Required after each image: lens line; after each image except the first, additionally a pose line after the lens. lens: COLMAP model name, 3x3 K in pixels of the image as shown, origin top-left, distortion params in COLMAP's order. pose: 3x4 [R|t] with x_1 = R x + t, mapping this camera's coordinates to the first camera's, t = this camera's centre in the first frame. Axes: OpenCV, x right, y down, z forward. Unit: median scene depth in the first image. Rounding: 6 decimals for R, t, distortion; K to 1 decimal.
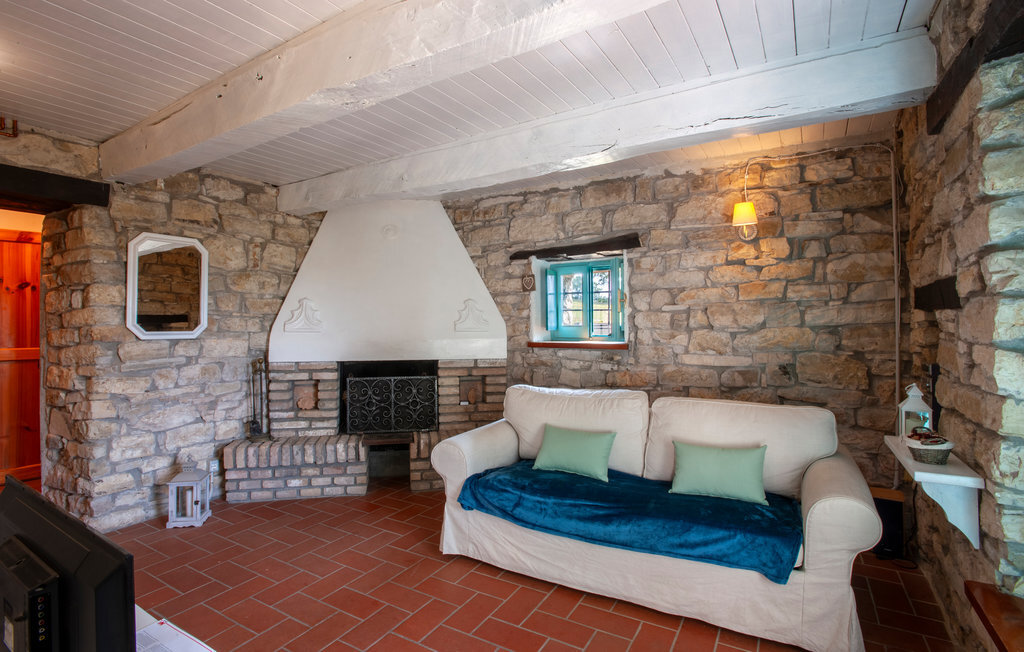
lens RADIAL K [[501.8, 0, 512.3], [0, 501.8, 319.9], [0, 0, 1]] dist [-0.003534, 0.000664]
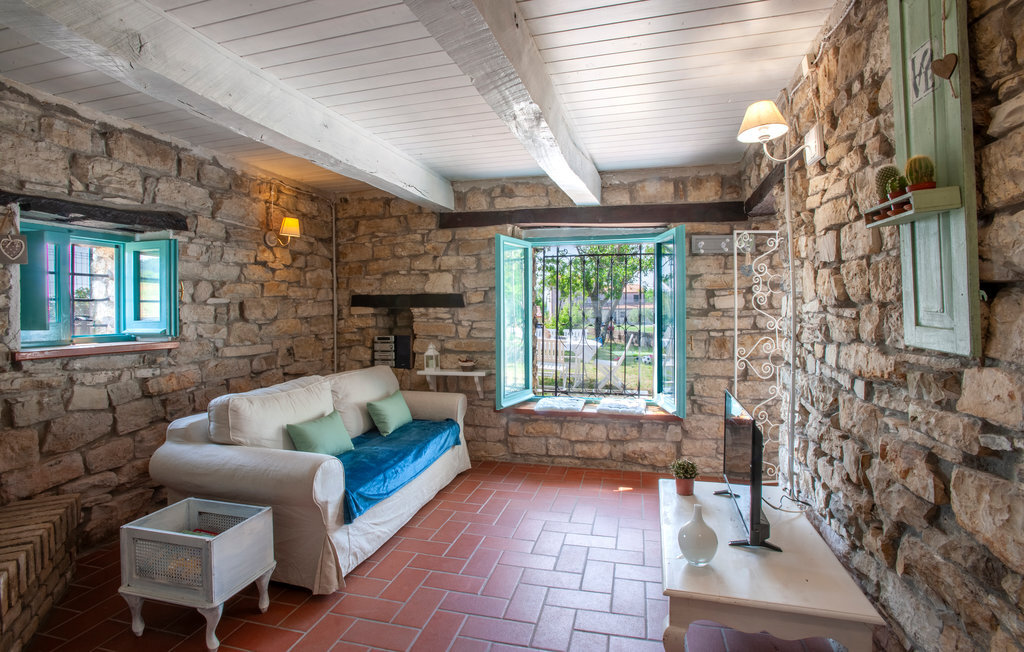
lens RADIAL K [[501.8, 0, 515.7], [0, 501.8, 325.4], [0, 0, 1]] dist [-0.003534, 0.000664]
pose [[-0.251051, -0.023622, 0.967685, -0.783182], [0.002859, 0.999680, 0.025145, 0.000764], [-0.967970, 0.009079, -0.250904, 0.693858]]
